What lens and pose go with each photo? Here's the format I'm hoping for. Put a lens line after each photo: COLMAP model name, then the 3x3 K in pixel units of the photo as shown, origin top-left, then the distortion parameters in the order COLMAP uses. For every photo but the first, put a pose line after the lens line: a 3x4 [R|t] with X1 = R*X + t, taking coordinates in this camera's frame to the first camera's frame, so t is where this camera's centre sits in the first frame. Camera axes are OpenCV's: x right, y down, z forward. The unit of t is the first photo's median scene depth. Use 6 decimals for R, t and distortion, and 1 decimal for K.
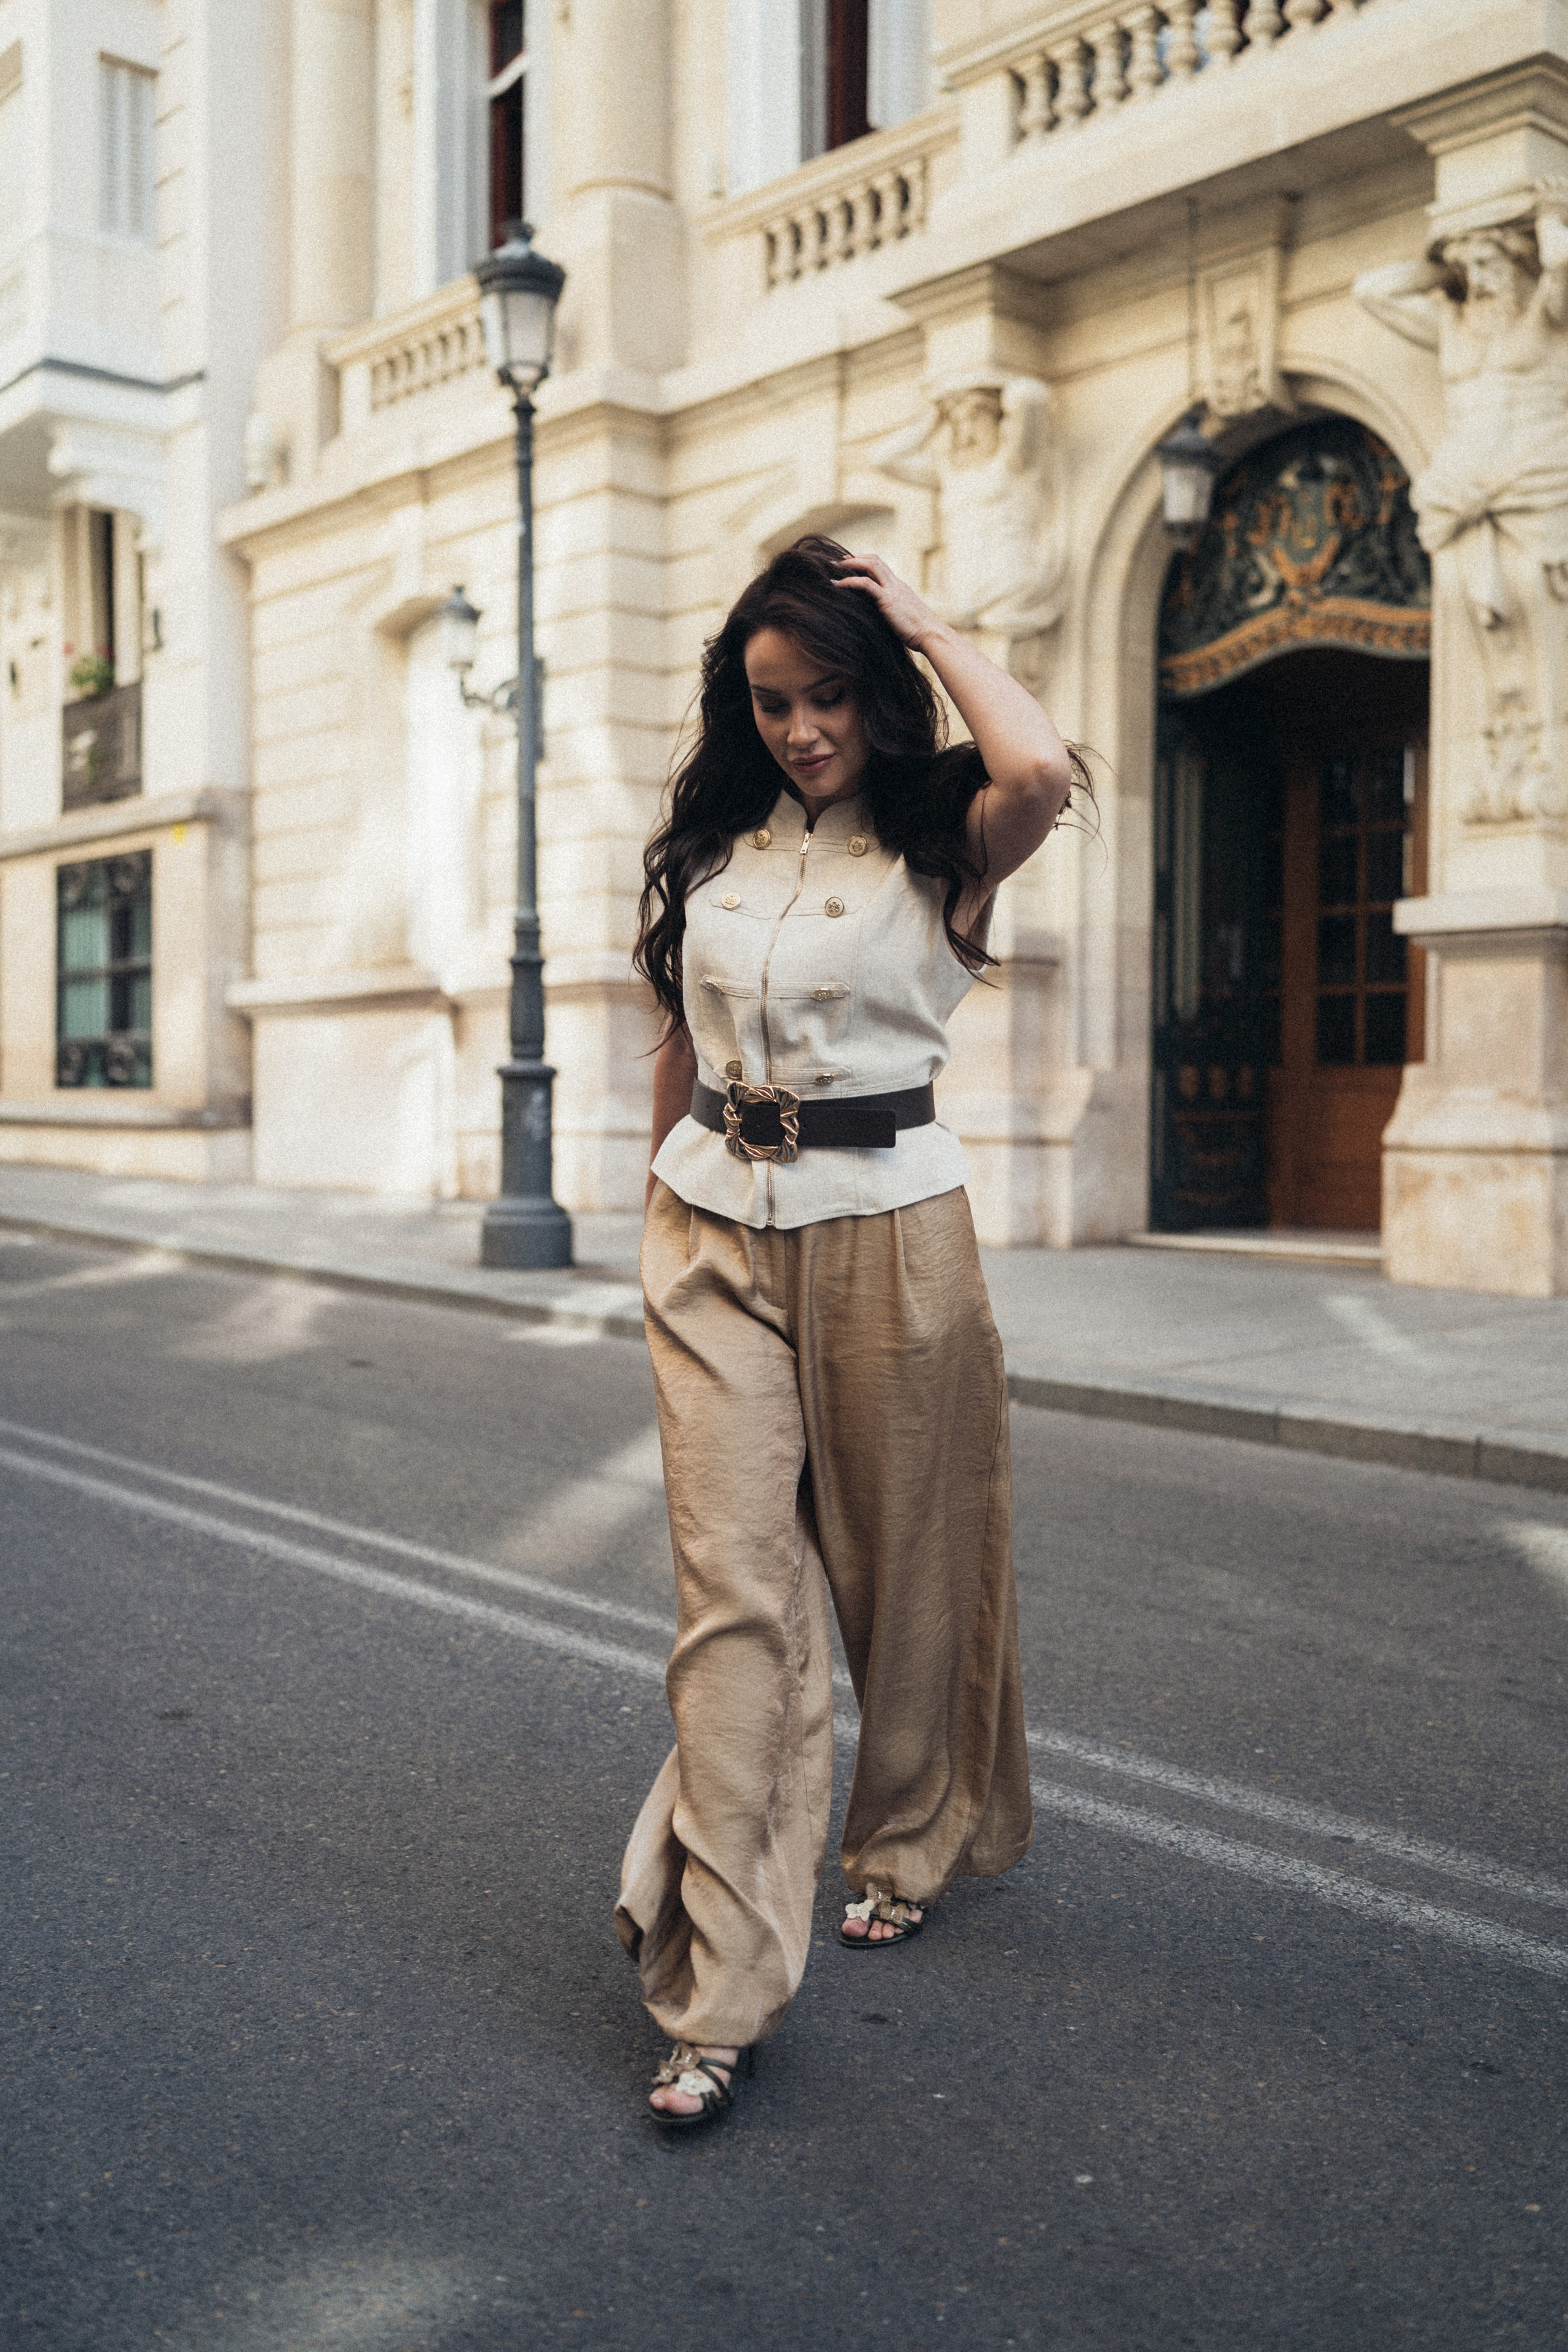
lens RADIAL K [[2298.0, 0, 826.2], [0, 2298.0, 1239.9], [0, 0, 1]] dist [-0.003188, 0.008270]
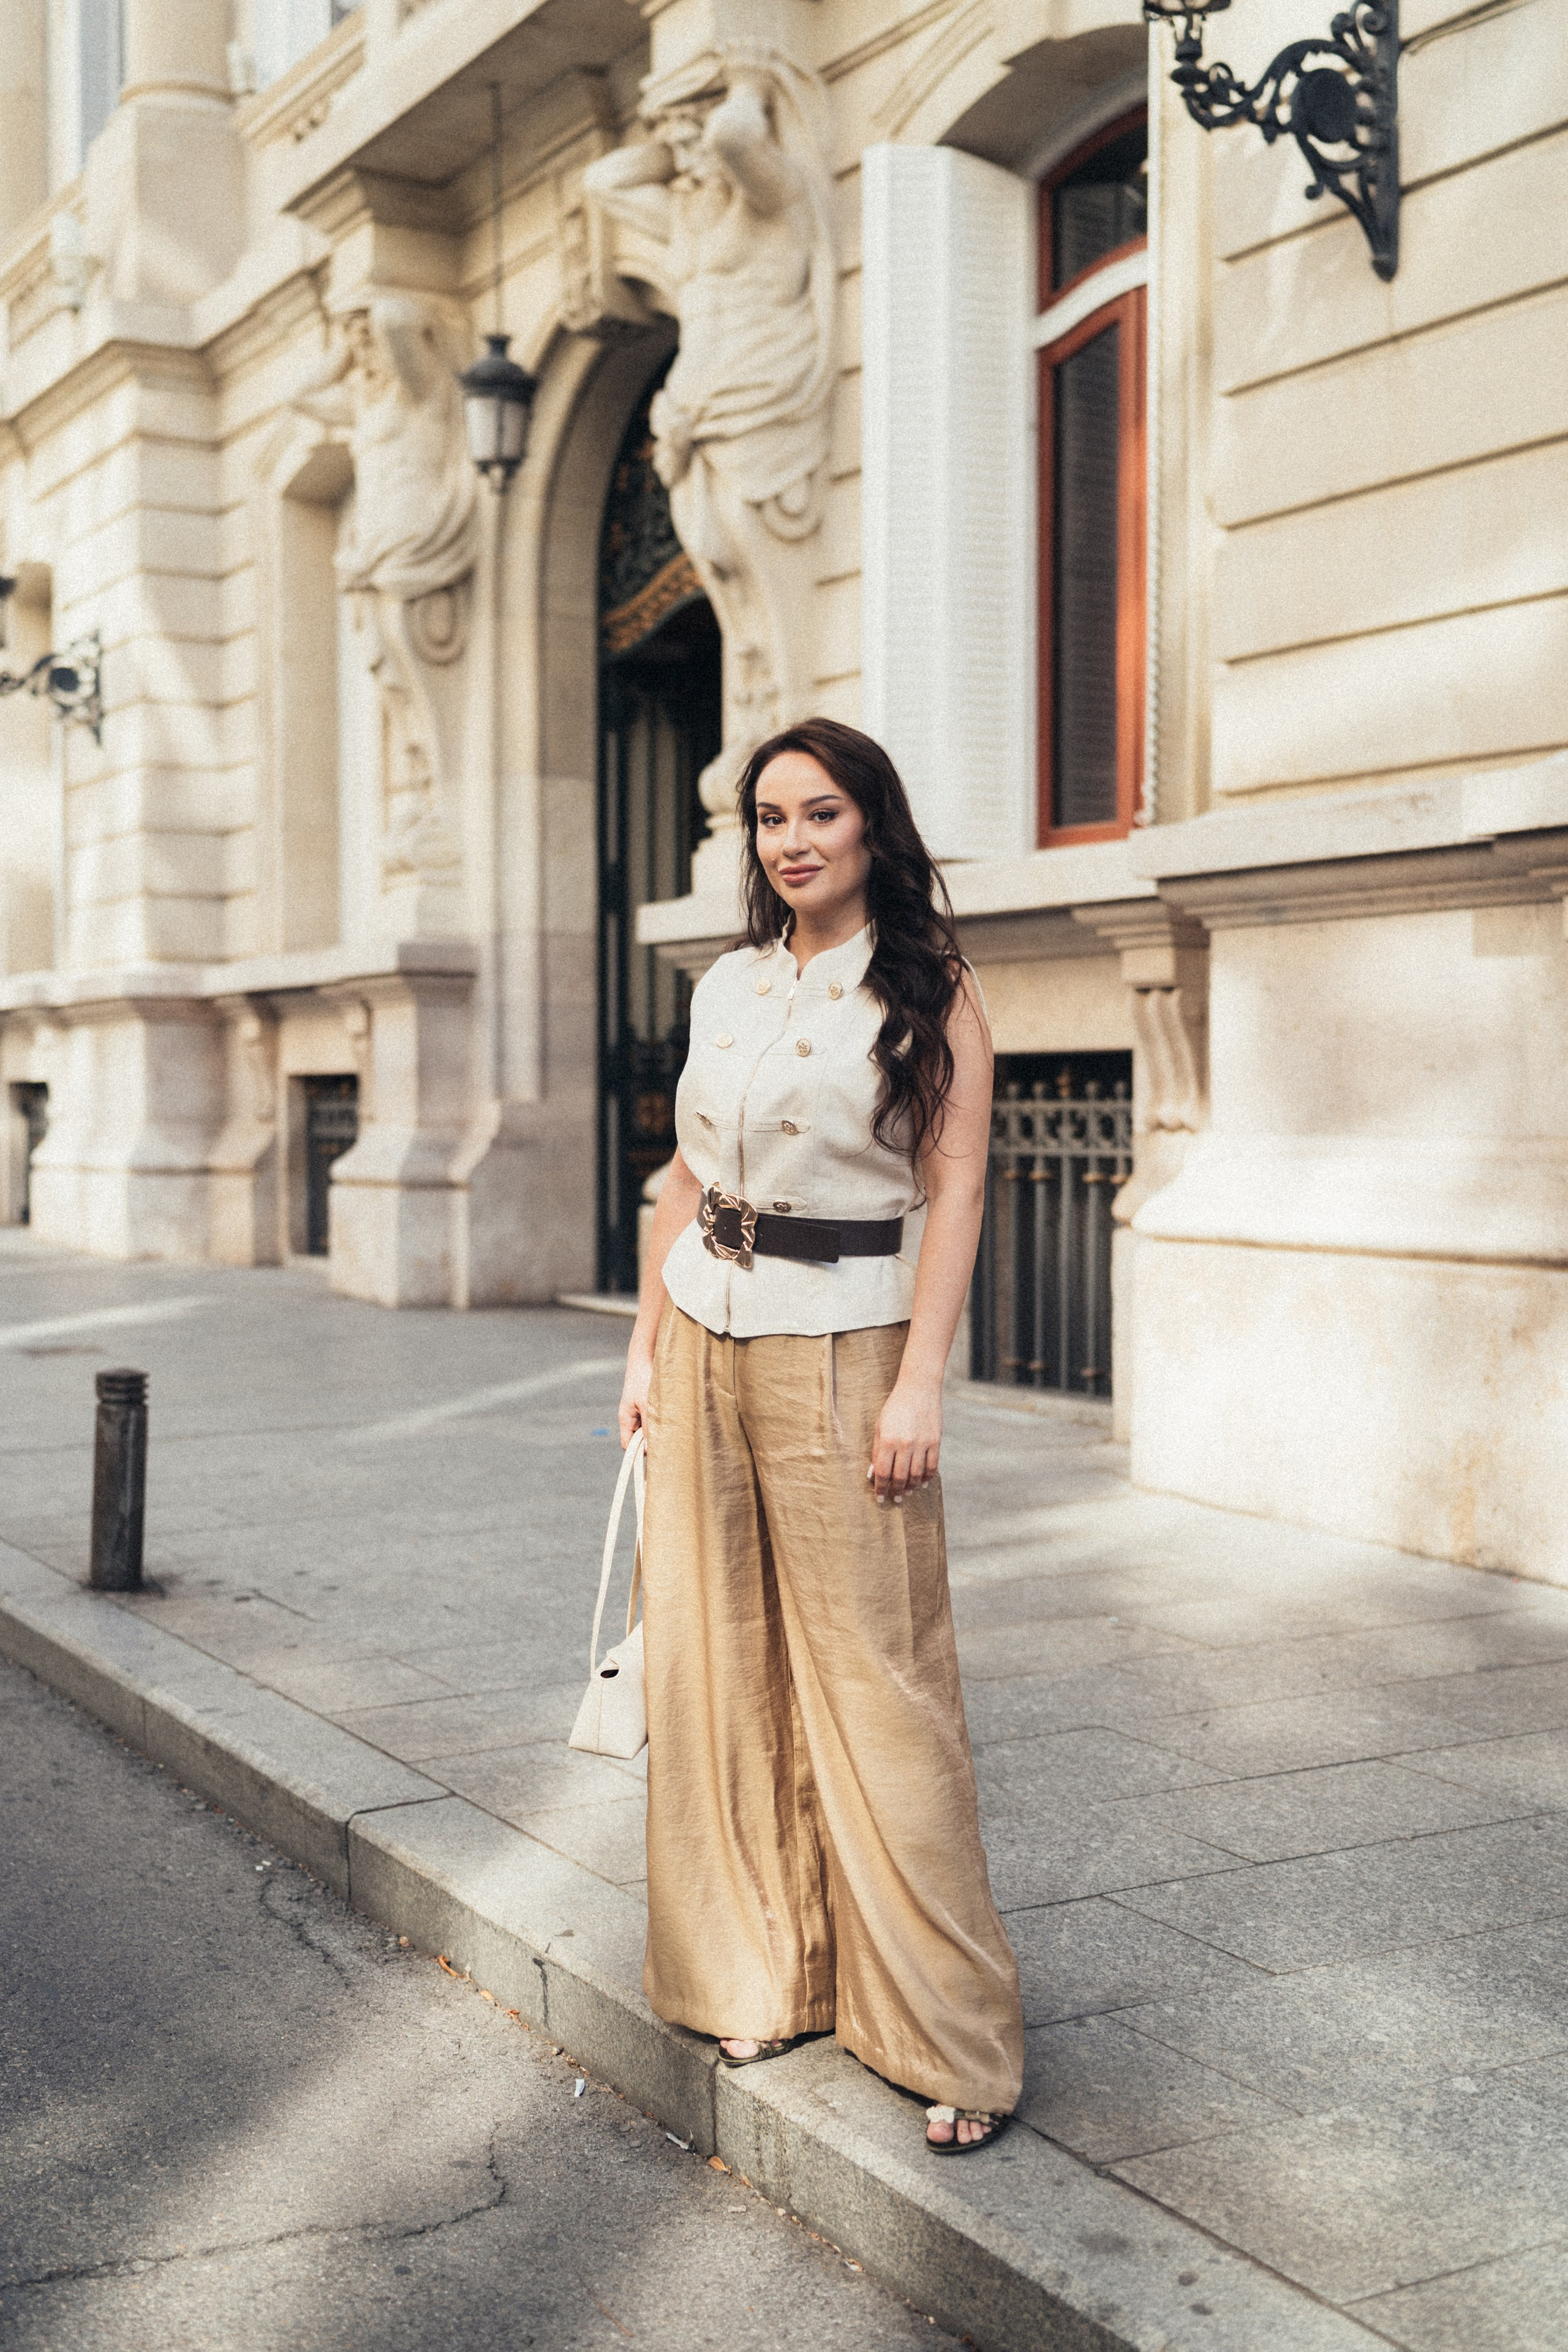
lens RADIAL K [[2746.7, 0, 890.1], [0, 2746.7, 1302.2], [0, 0, 1]] dist [-0.003343, -0.023221]
pose [[0.981060, 0.009869, -0.193452, 0.469961], [-0.006917, 0.999849, 0.015928, -0.016703], [0.193580, -0.014288, 0.980980, 0.023650]]
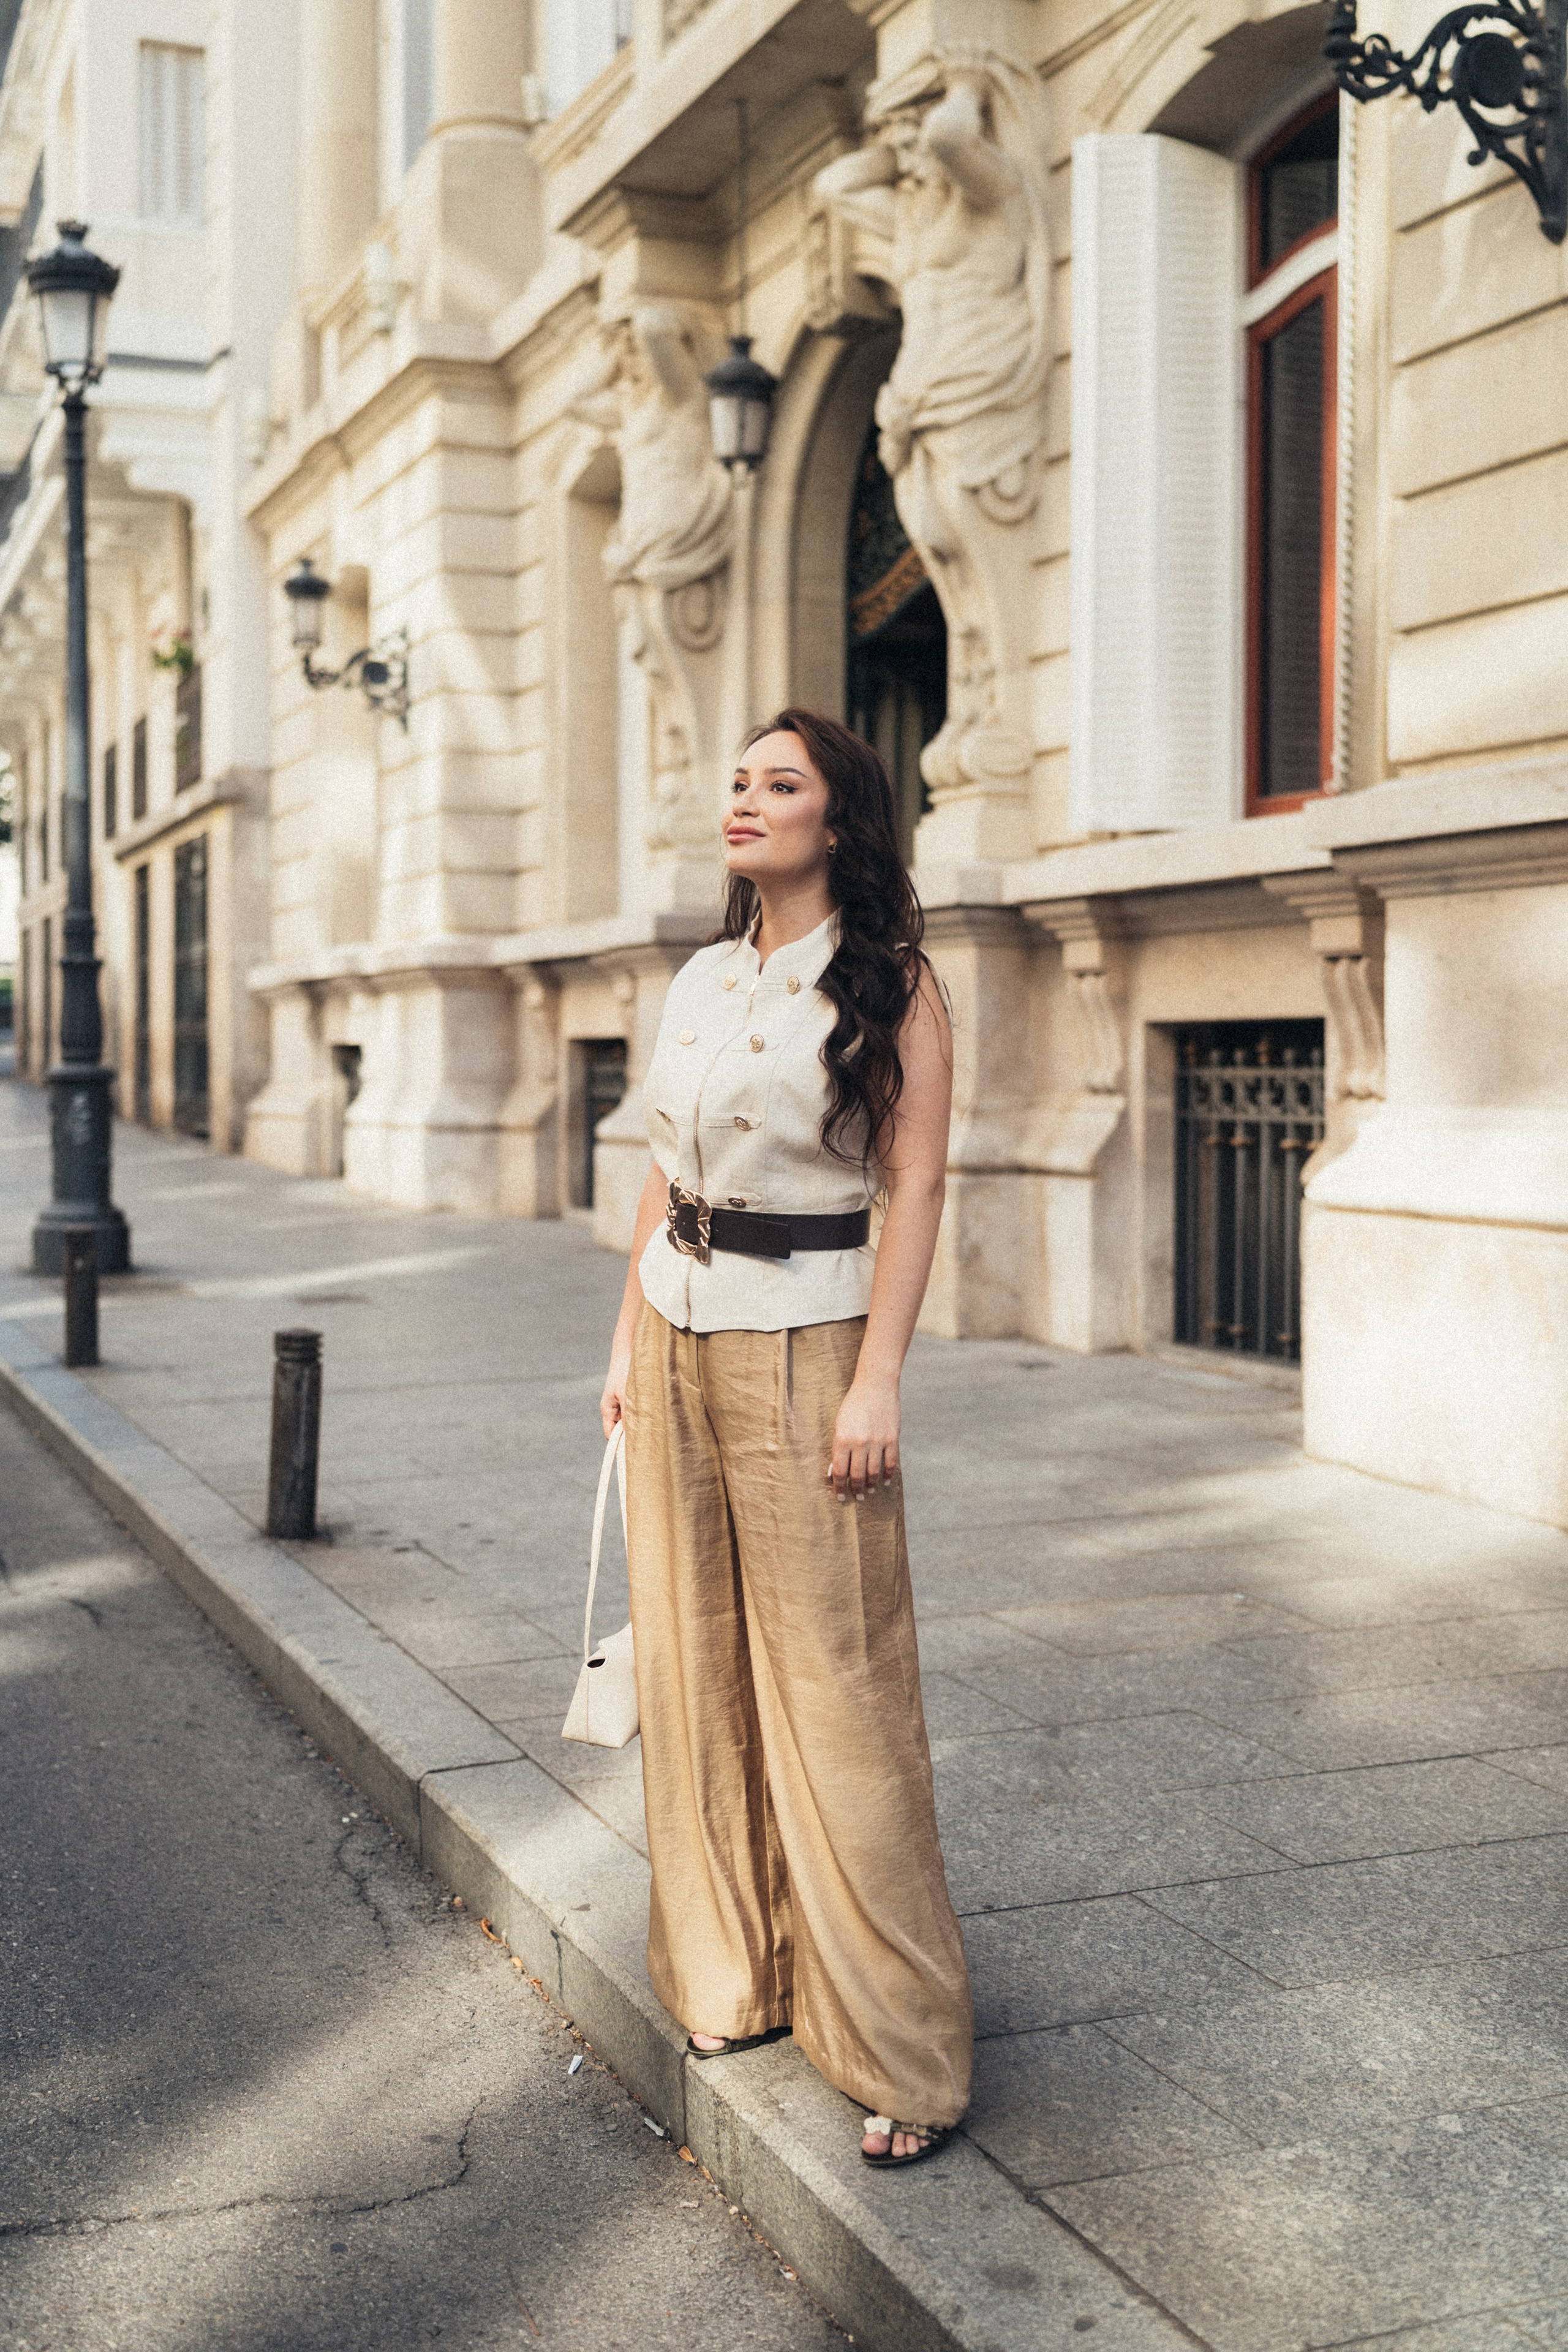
lens RADIAL K [[2617.5, 0, 784.7], [0, 2617.5, 1219.0], [0, 0, 1]] dist [-0.017619, 0.007109]
pose [[0.935414, 0.015694, -0.353207, 0.504495], [-0.013764, 0.999873, 0.007976, -0.022577], [0.353287, -0.002600, 0.935511, 0.049793]]
